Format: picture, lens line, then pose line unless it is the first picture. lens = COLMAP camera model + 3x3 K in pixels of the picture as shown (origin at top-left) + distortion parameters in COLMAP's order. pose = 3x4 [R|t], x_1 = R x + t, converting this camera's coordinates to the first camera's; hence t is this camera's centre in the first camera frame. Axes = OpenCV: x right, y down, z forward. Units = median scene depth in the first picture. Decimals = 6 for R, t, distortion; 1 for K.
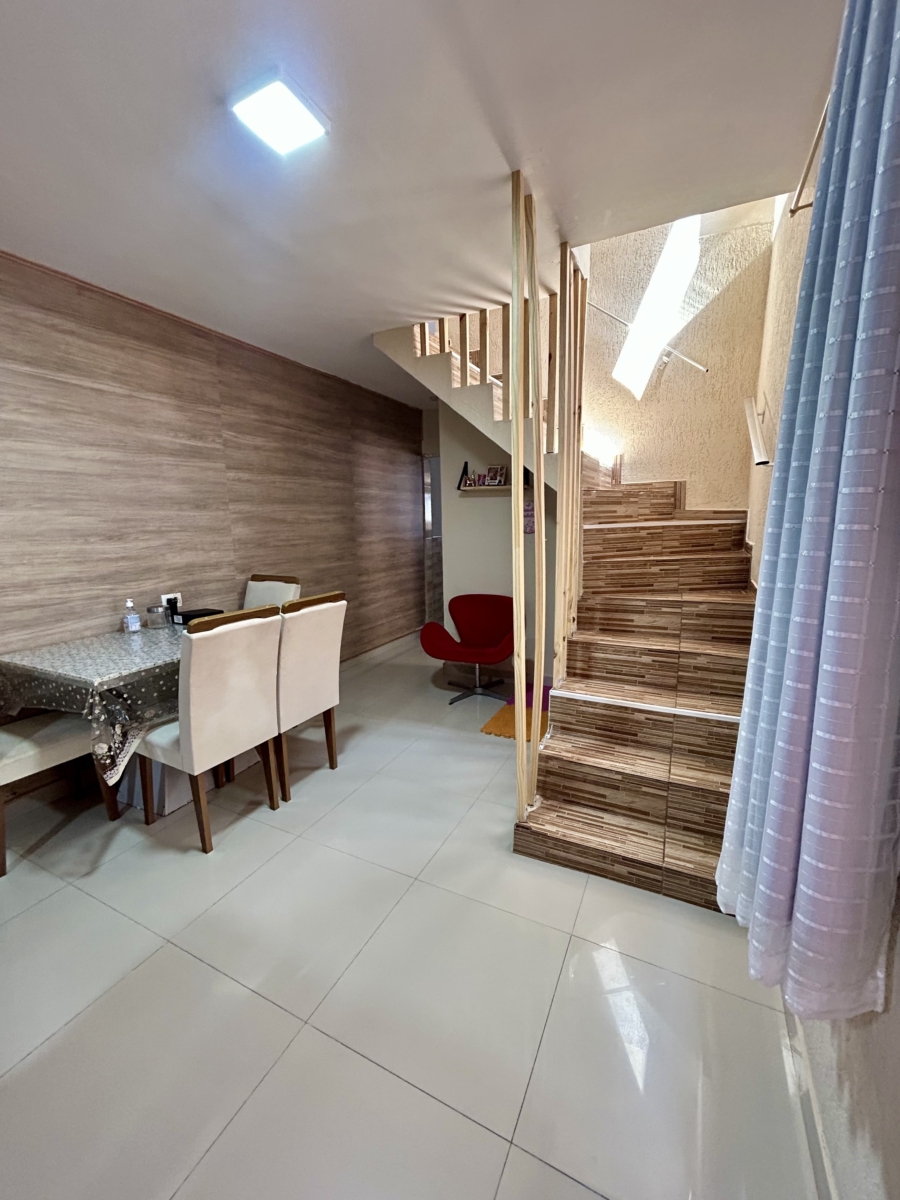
lens RADIAL K [[482.9, 0, 450.5], [0, 482.9, 598.4], [0, 0, 1]] dist [-0.000498, 0.000545]
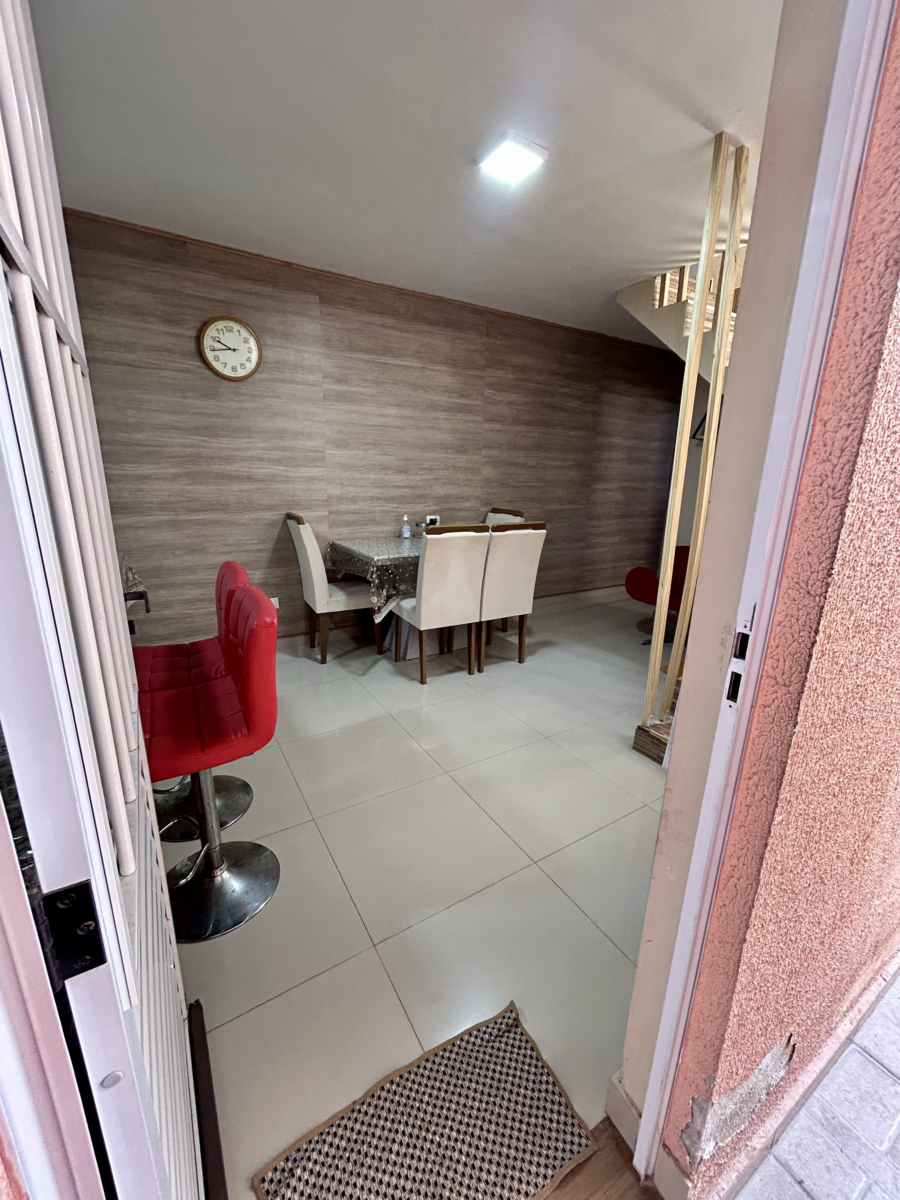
lens RADIAL K [[482.9, 0, 450.5], [0, 482.9, 598.4], [0, 0, 1]] dist [-0.000498, 0.000545]
pose [[0.848641, 0.169130, -0.501201, 0.196973], [-0.120809, 0.984435, 0.127641, 0.042357], [0.514988, -0.047772, 0.855865, -0.165749]]
